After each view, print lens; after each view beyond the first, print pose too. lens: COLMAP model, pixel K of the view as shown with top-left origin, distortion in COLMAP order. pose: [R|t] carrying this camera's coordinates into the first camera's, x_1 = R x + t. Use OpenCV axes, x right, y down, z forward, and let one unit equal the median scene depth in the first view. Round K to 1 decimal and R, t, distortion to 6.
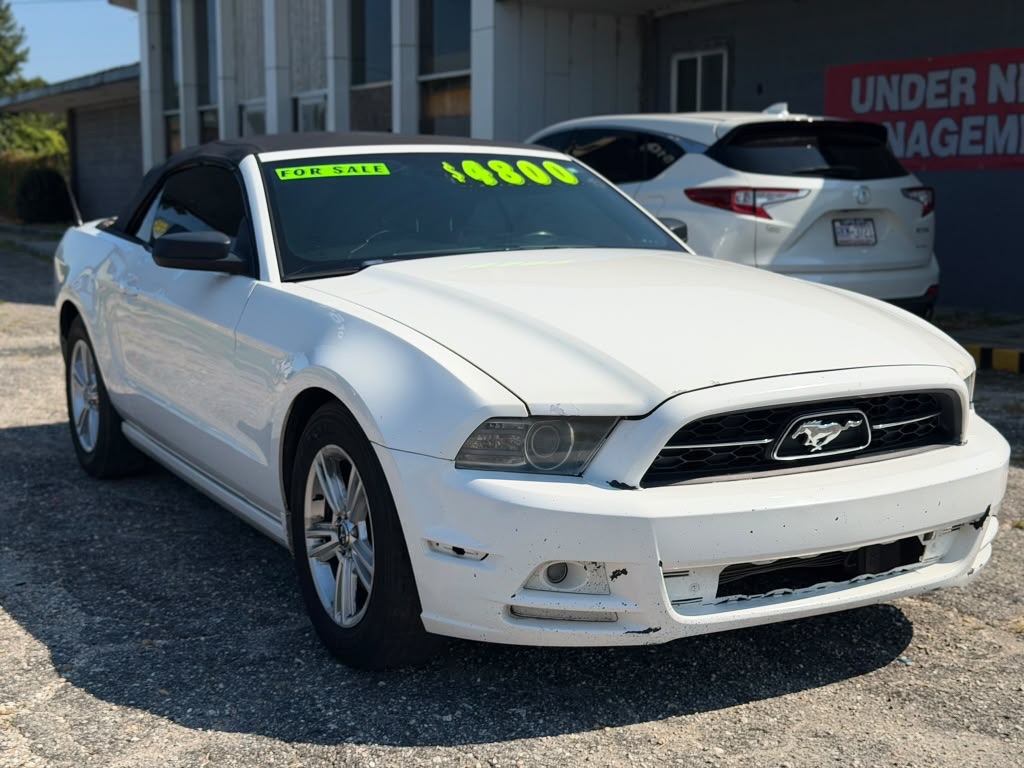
lens RADIAL K [[1428.3, 0, 505.5], [0, 1428.3, 383.2], [0, 0, 1]] dist [0.197847, -0.452852]
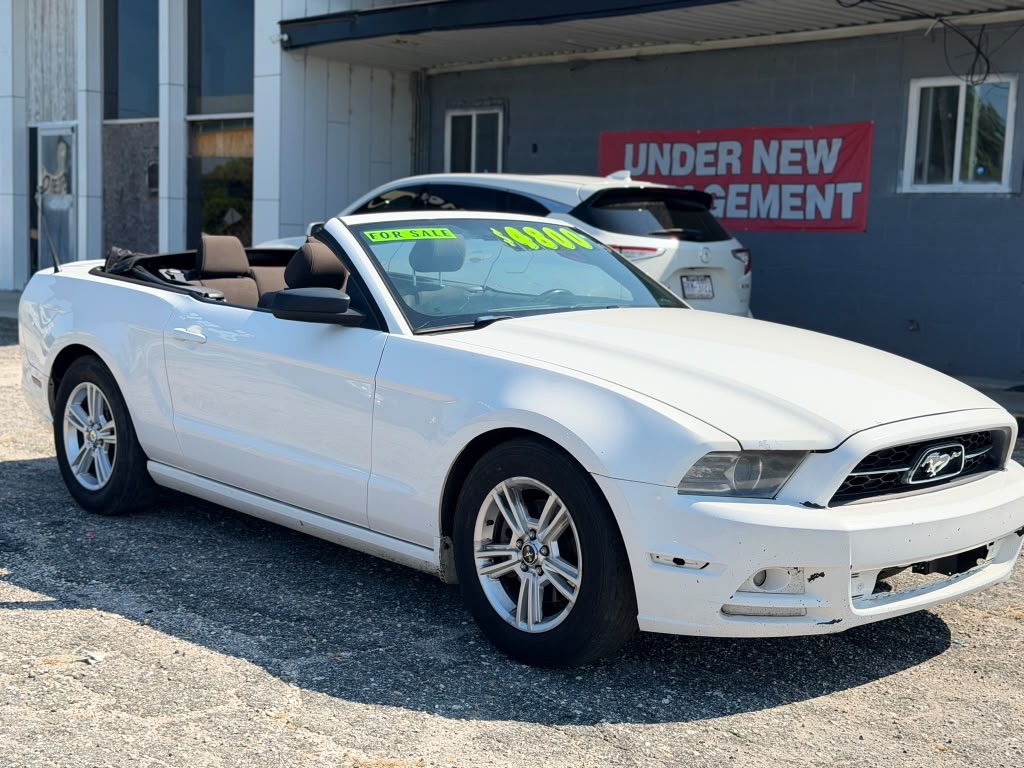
lens RADIAL K [[1428.3, 0, 505.5], [0, 1428.3, 383.2], [0, 0, 1]] dist [0.197847, -0.452852]
pose [[0.969103, 0.002049, 0.246648, -0.286815], [0.003983, 0.999705, -0.023955, -0.003652], [-0.246625, 0.024197, 0.968809, -0.089459]]
